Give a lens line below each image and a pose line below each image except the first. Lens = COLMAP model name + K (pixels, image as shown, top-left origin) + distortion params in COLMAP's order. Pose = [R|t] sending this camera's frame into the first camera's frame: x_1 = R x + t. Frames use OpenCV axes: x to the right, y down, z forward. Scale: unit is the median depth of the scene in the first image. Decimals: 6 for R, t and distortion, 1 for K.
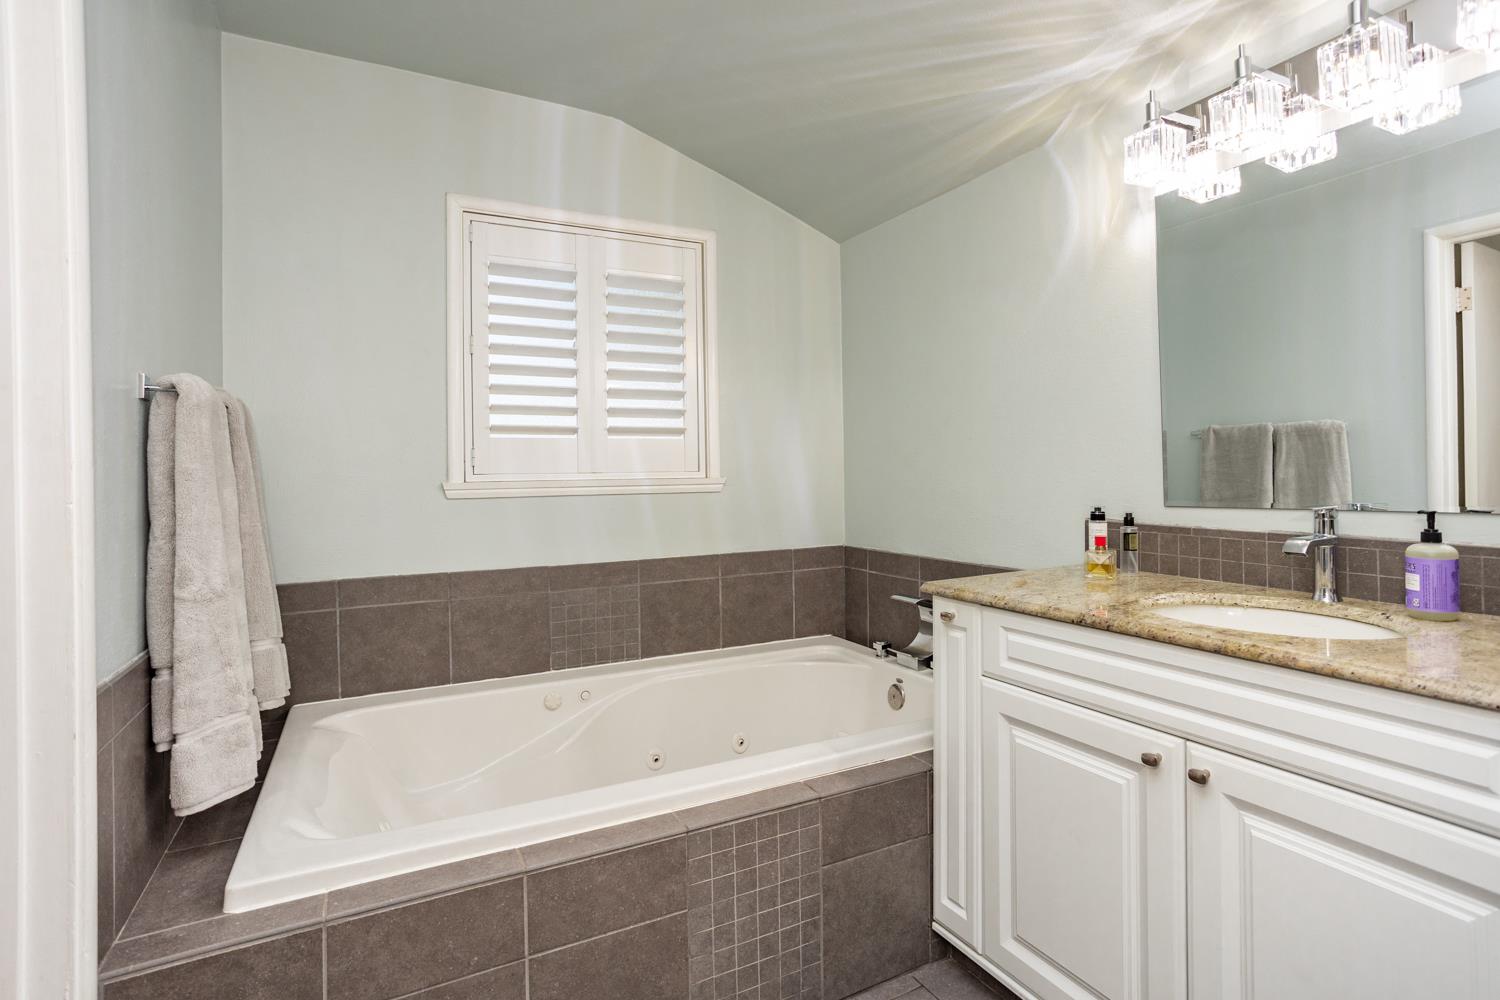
lens RADIAL K [[746.5, 0, 751.2], [0, 746.5, 485.8], [0, 0, 1]] dist [-0.037012, 0.022259]
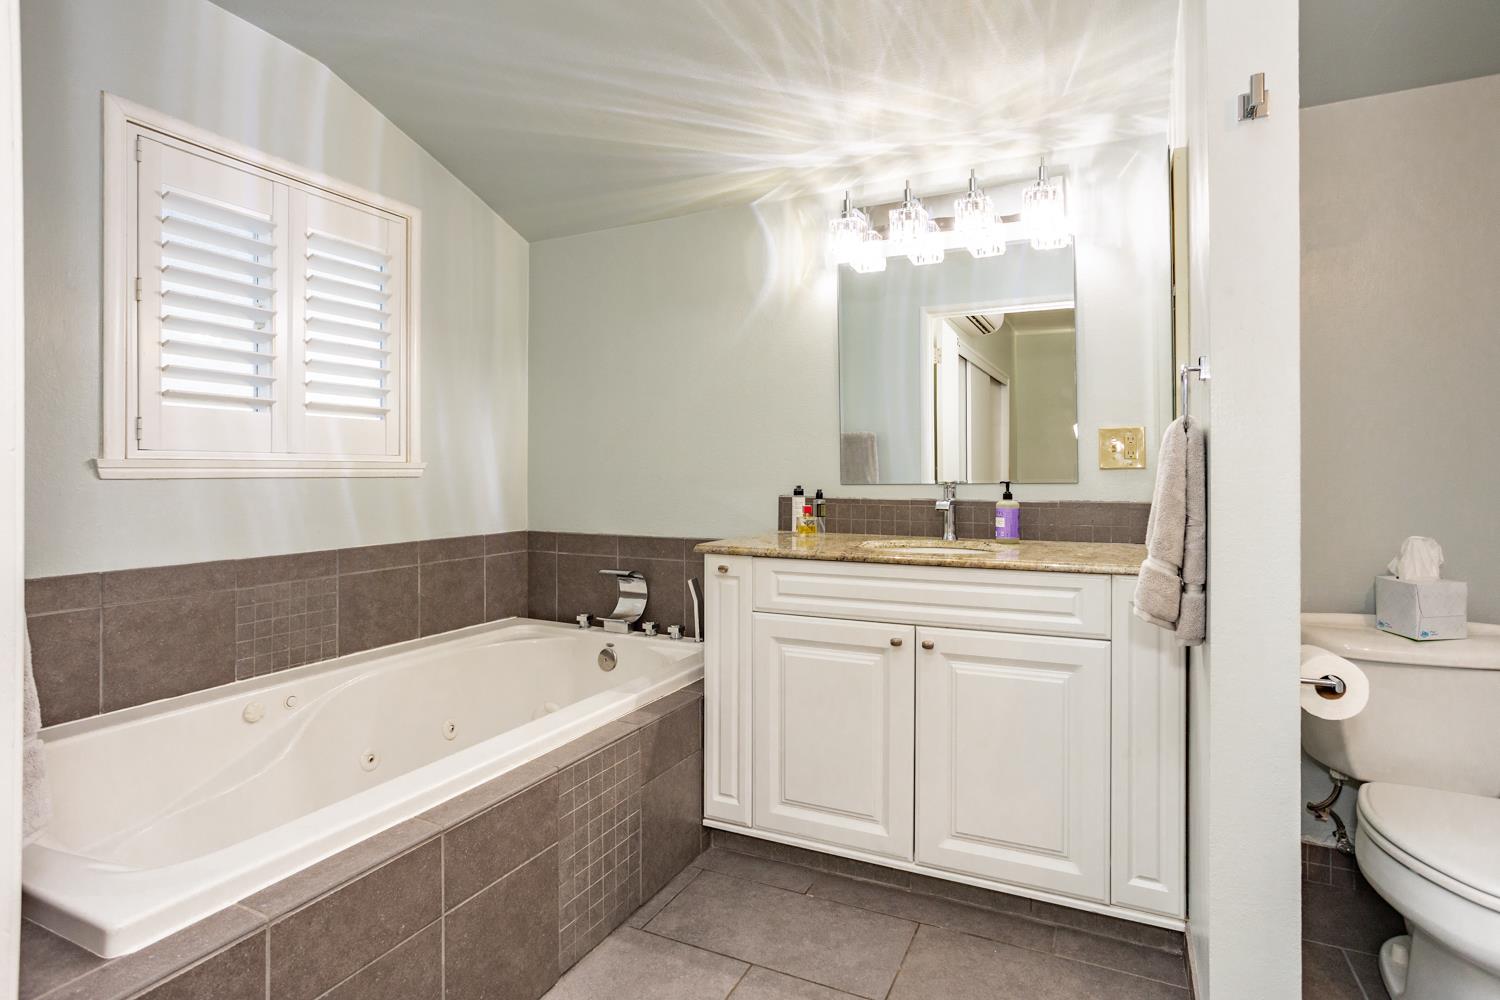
lens RADIAL K [[746.5, 0, 747.4], [0, 746.5, 488.5], [0, 0, 1]] dist [-0.037012, 0.022259]
pose [[0.815755, 0.001866, 0.578395, -0.414153], [-0.002280, 0.999997, -0.000011, 0.036149], [-0.578394, -0.001310, 0.815757, -0.056808]]
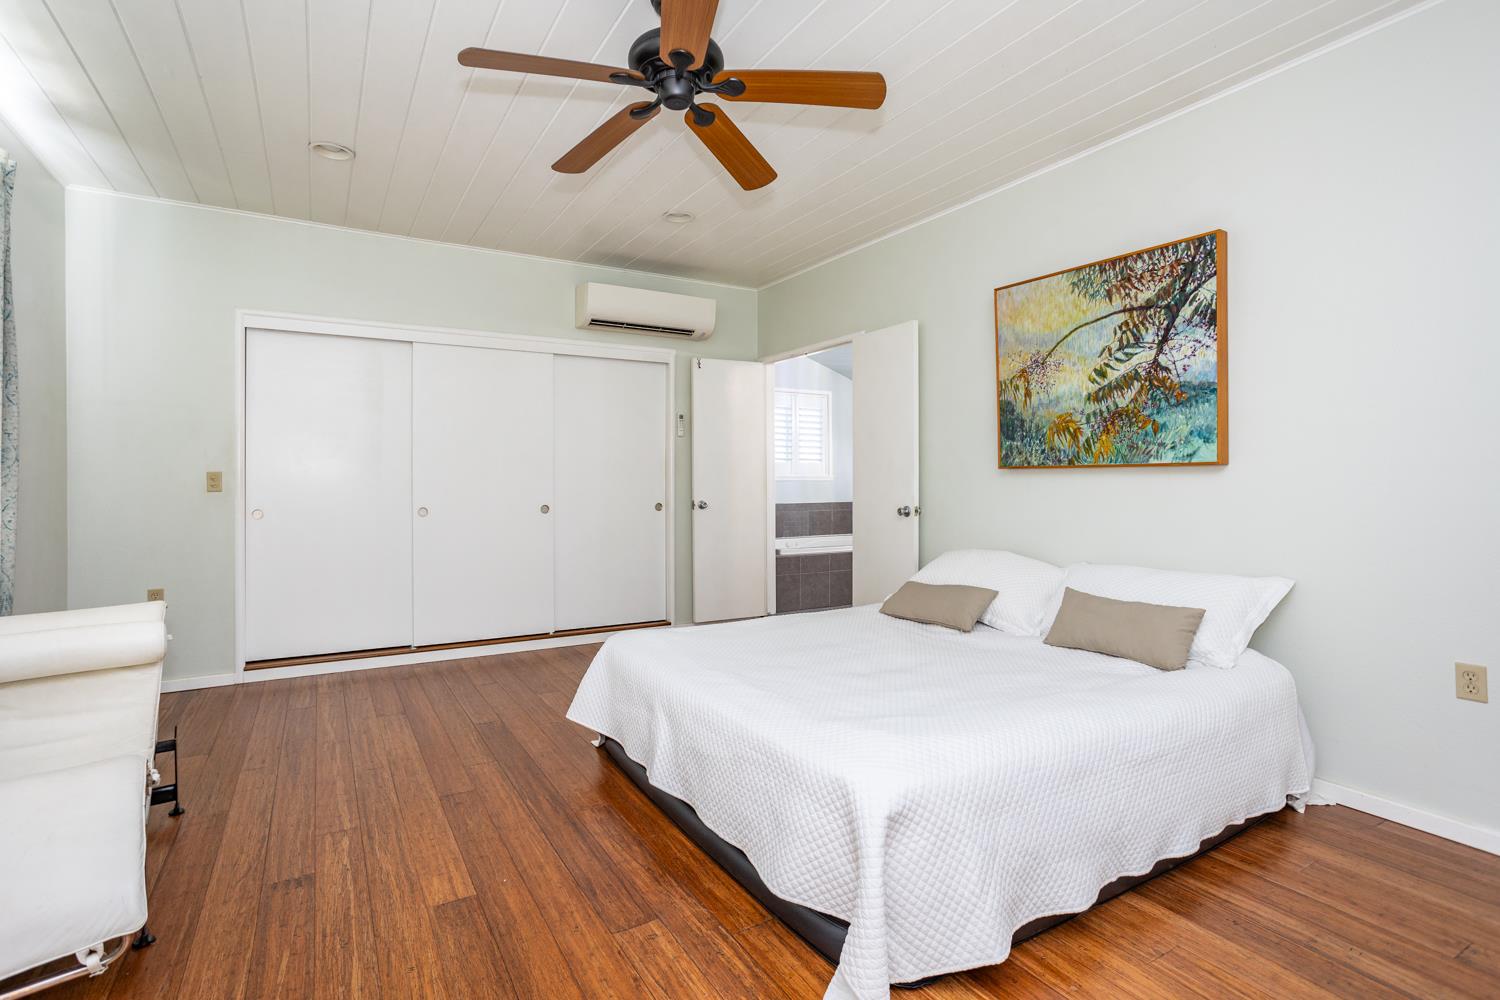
lens RADIAL K [[746.5, 0, 749.2], [0, 746.5, 492.5], [0, 0, 1]] dist [-0.037012, 0.022259]
pose [[0.998876, -0.002505, 0.047327, -0.824286], [0.002157, 0.999970, 0.007394, 0.052151], [-0.047345, -0.007284, 0.998852, -3.083656]]
